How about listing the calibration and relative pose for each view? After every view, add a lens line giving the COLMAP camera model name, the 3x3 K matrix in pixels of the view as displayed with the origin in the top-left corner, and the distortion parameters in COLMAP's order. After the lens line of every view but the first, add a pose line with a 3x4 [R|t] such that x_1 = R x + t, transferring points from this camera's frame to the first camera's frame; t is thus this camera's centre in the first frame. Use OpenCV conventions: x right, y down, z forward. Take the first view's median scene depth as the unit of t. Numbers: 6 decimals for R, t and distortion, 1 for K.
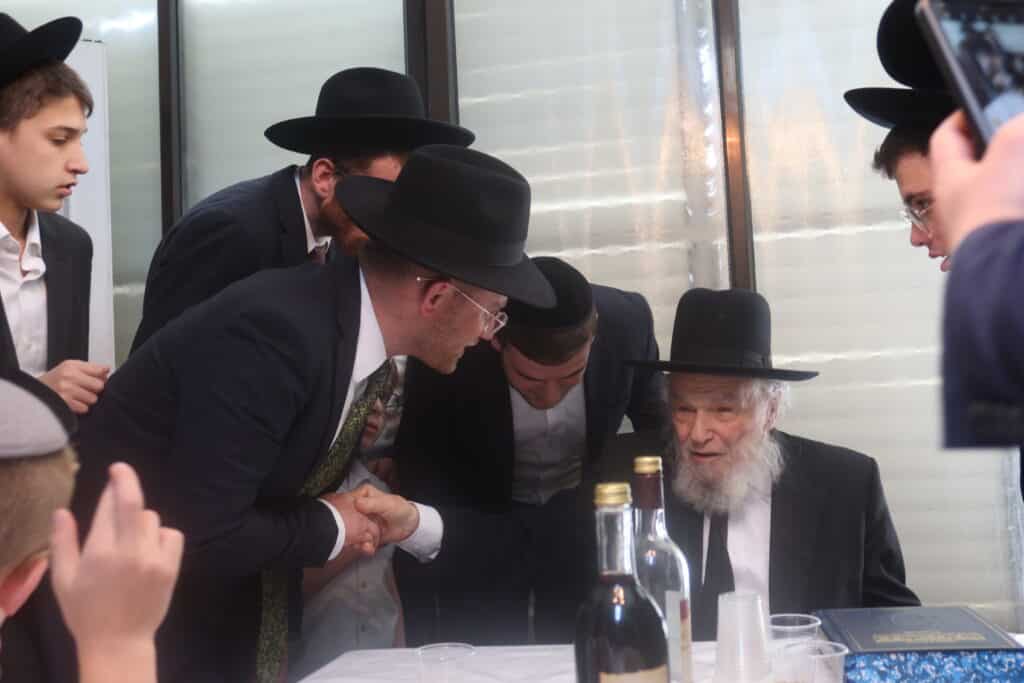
lens RADIAL K [[1218.9, 0, 512.0], [0, 1218.9, 341.5], [0, 0, 1]] dist [-0.121647, 0.322227]
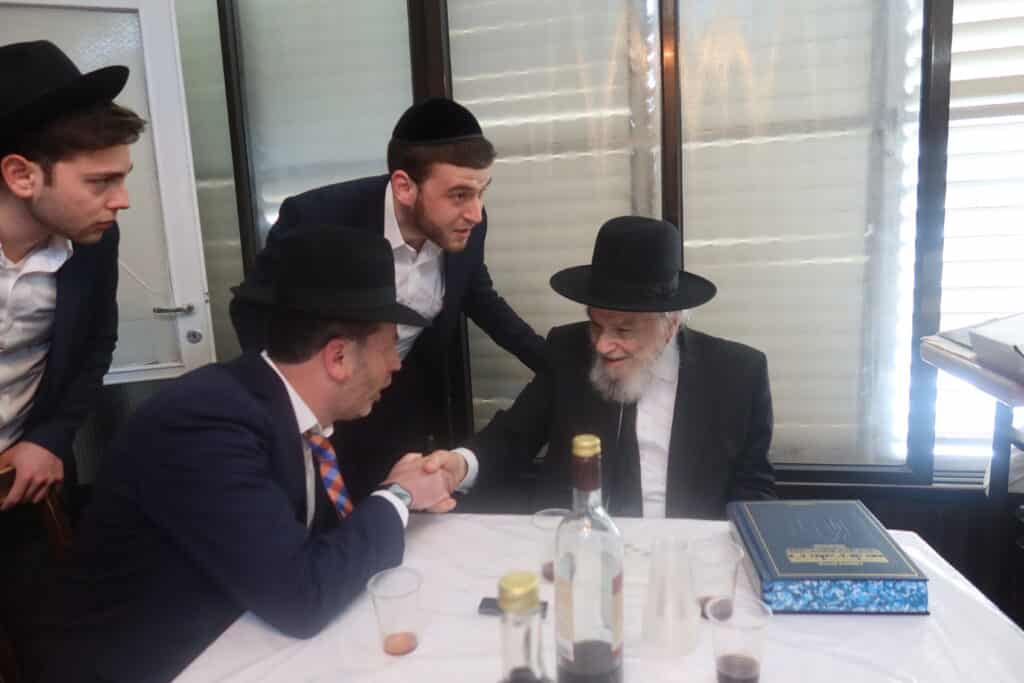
lens RADIAL K [[715.7, 0, 512.9], [0, 715.7, 353.4], [0, 0, 1]] dist [-0.071782, 0.073028]
pose [[0.999950, -0.005463, -0.008354, 0.049552], [0.007345, 0.969429, 0.245263, -0.107583], [0.006759, -0.245312, 0.969421, 0.415888]]
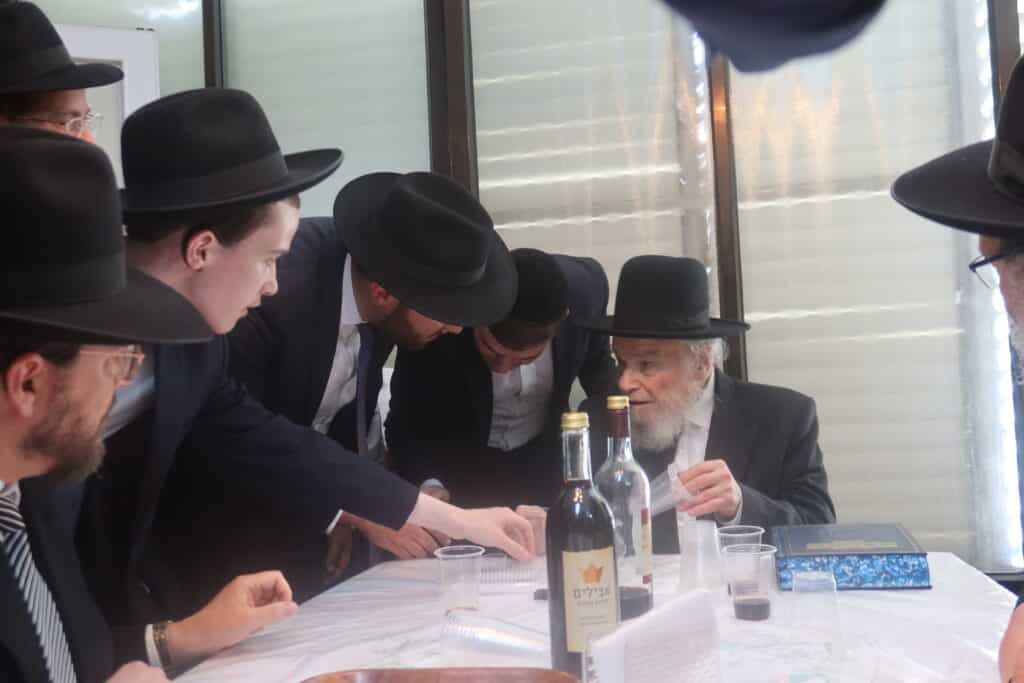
lens RADIAL K [[1235.0, 0, 512.0], [0, 1235.0, 341.5], [0, 0, 1]] dist [0.069996, 0.019494]
pose [[0.999674, 0.000470, -0.025519, 0.036747], [0.000531, 0.999232, 0.039171, -0.010393], [0.025518, -0.039172, 0.998907, -0.266429]]
